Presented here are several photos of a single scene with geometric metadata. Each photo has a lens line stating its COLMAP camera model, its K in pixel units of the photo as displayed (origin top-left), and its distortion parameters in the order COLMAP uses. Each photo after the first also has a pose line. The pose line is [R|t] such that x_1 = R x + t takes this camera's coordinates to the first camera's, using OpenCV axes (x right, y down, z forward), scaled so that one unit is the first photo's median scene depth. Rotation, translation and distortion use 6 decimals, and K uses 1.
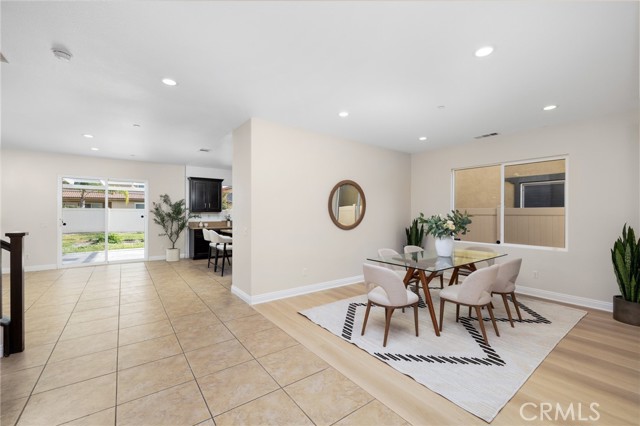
lens RADIAL K [[266.7, 0, 320.0], [0, 266.7, 213.0], [0, 0, 1]] dist [0.000020, 0.000313]
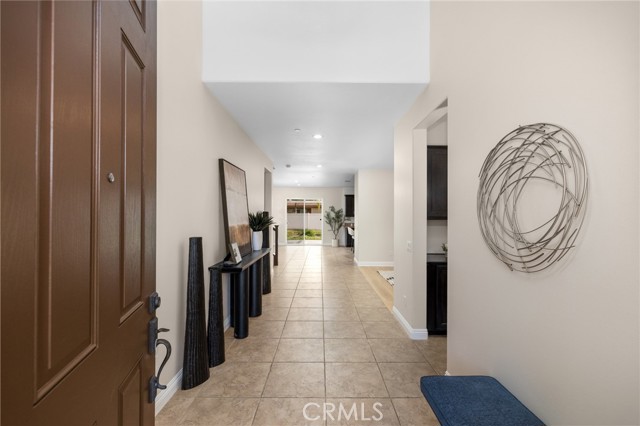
lens RADIAL K [[272.2, 0, 320.0], [0, 272.2, 213.0], [0, 0, 1]] dist [0.001434, 0.000273]
pose [[0.801159, -0.001000, -0.598450, 0.540186], [-0.005872, 0.999937, -0.009533, -0.014665], [0.598422, 0.011151, 0.801103, -0.577913]]
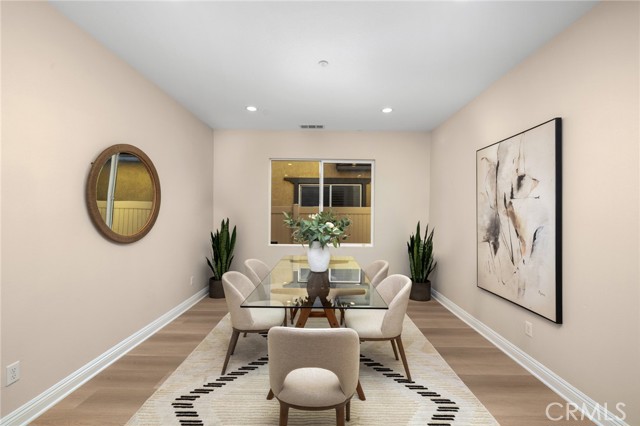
lens RADIAL K [[272.2, 0, 320.0], [0, 272.2, 213.0], [0, 0, 1]] dist [0.001434, 0.000273]
pose [[0.601897, -0.000338, 0.798573, -0.095507], [-0.006189, 0.999968, 0.005087, -0.001218], [-0.798549, -0.008004, 0.601876, 0.412305]]
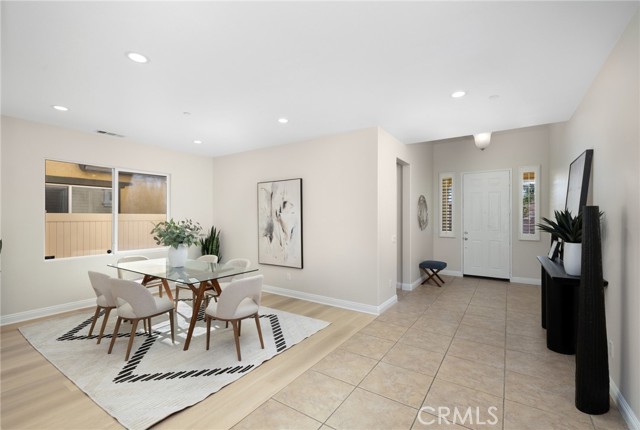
lens RADIAL K [[284.5, 0, 320.0], [0, 284.5, 215.0], [0, 0, 1]] dist [0.008866, 0.000009]
pose [[-0.340576, 0.005452, 0.940201, -0.503184], [-0.002739, 0.999973, -0.006791, -0.012768], [-0.940213, -0.004888, -0.340552, 0.654165]]
